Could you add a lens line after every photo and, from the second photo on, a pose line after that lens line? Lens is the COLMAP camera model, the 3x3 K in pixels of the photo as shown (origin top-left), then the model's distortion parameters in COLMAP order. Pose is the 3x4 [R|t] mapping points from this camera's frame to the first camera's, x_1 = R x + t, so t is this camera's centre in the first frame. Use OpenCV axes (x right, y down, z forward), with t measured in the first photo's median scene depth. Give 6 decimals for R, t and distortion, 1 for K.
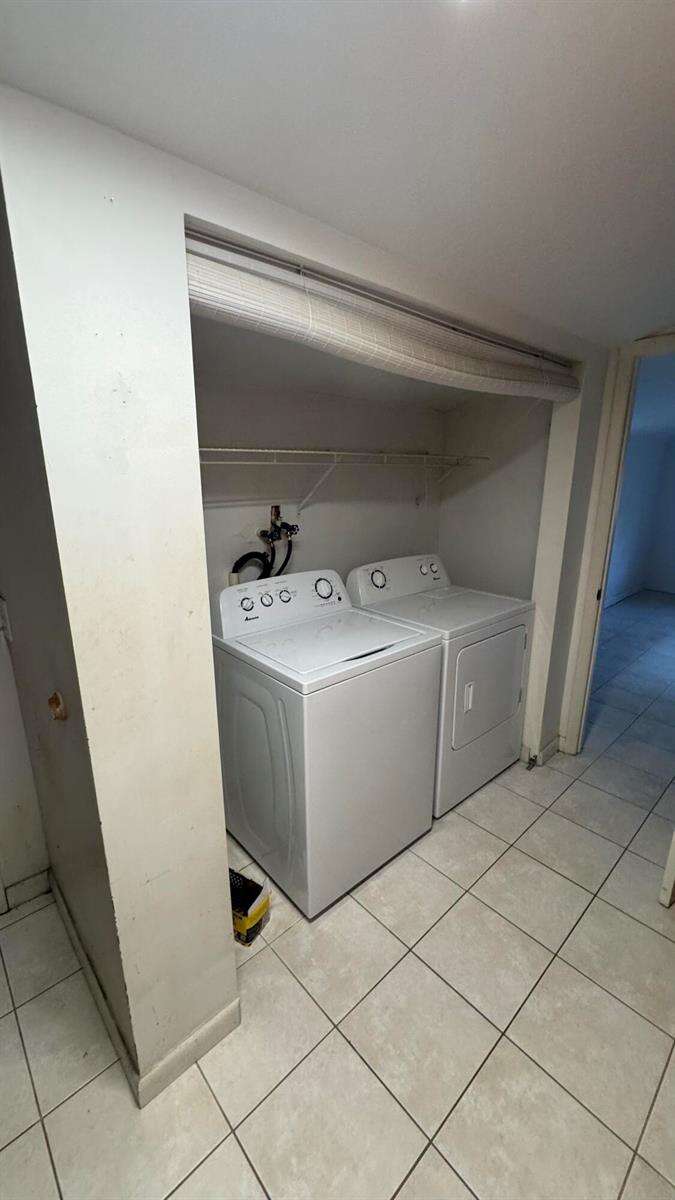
lens RADIAL K [[480.9, 0, 336.2], [0, 480.9, 600.7], [0, 0, 1]] dist [-0.001725, -0.000026]
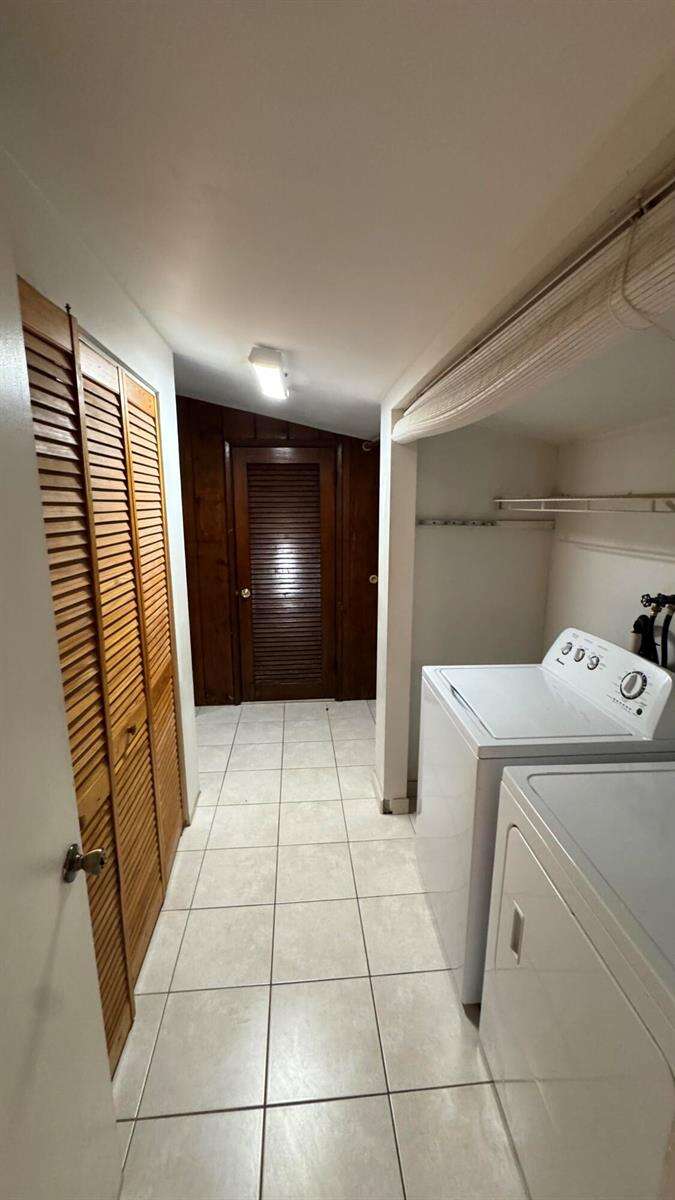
lens RADIAL K [[480.9, 0, 339.0], [0, 480.9, 603.2], [0, 0, 1]] dist [-0.001725, -0.000026]
pose [[-0.608246, 0.158608, -0.777740, 0.717234], [-0.208148, 0.913670, 0.349114, -0.271979], [0.765970, 0.374233, -0.522723, 0.930533]]
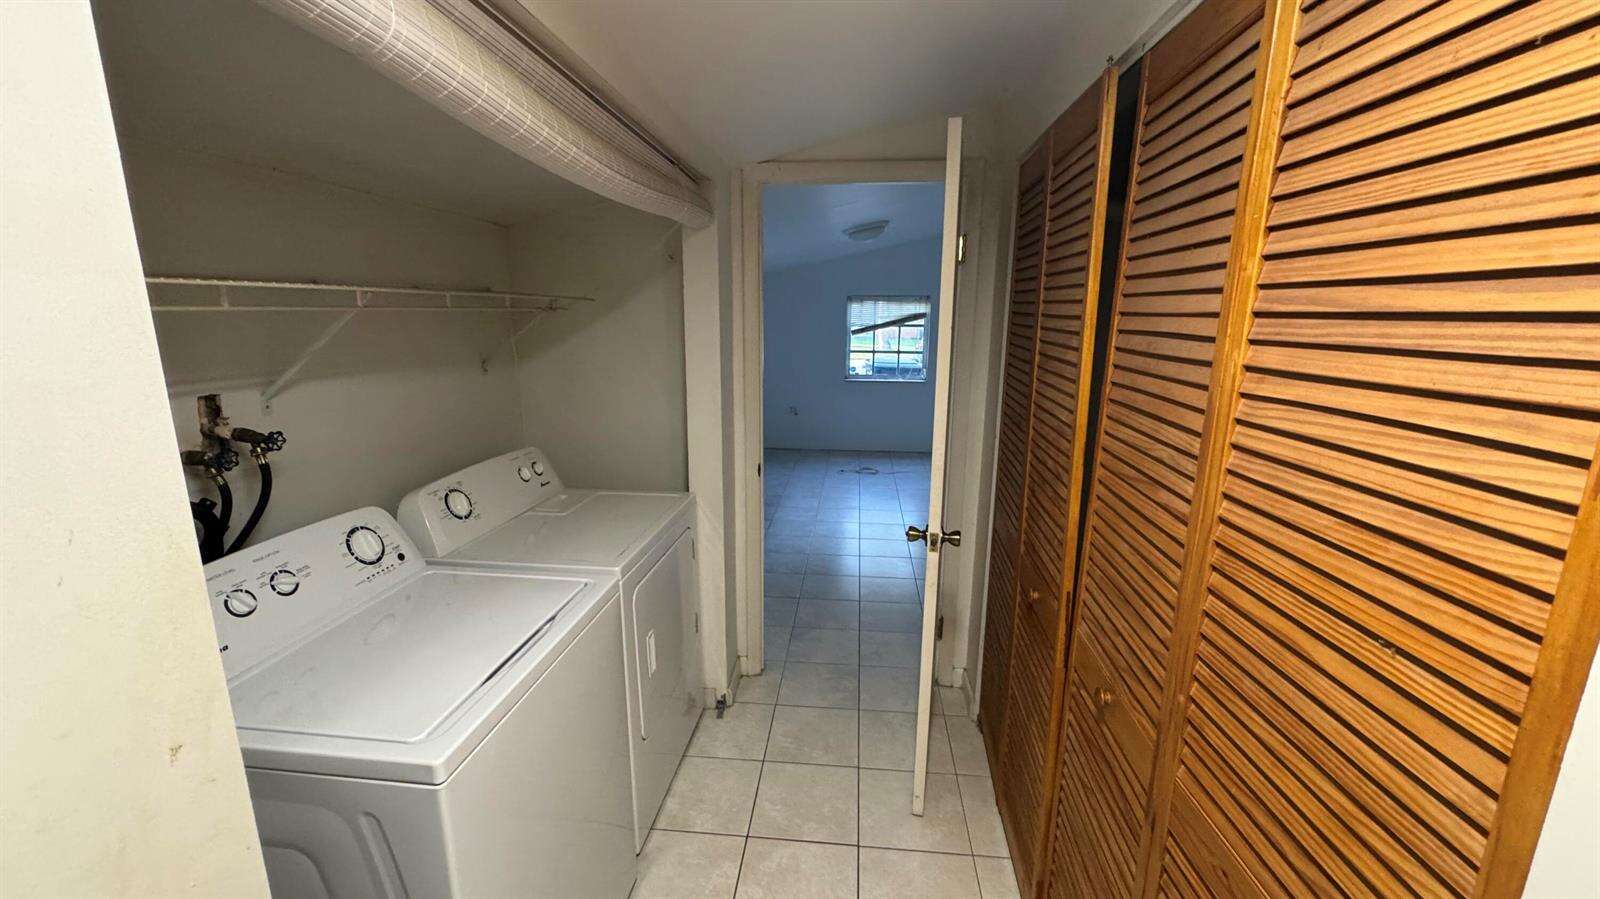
lens RADIAL K [[641.2, 0, 801.1], [0, 641.2, 453.5], [0, 0, 1]] dist [-0.001725, -0.000026]
pose [[0.742498, -0.143217, 0.654359, -0.113076], [0.172981, 0.984737, 0.019245, -0.054184], [-0.647128, 0.098902, 0.755939, 0.162804]]
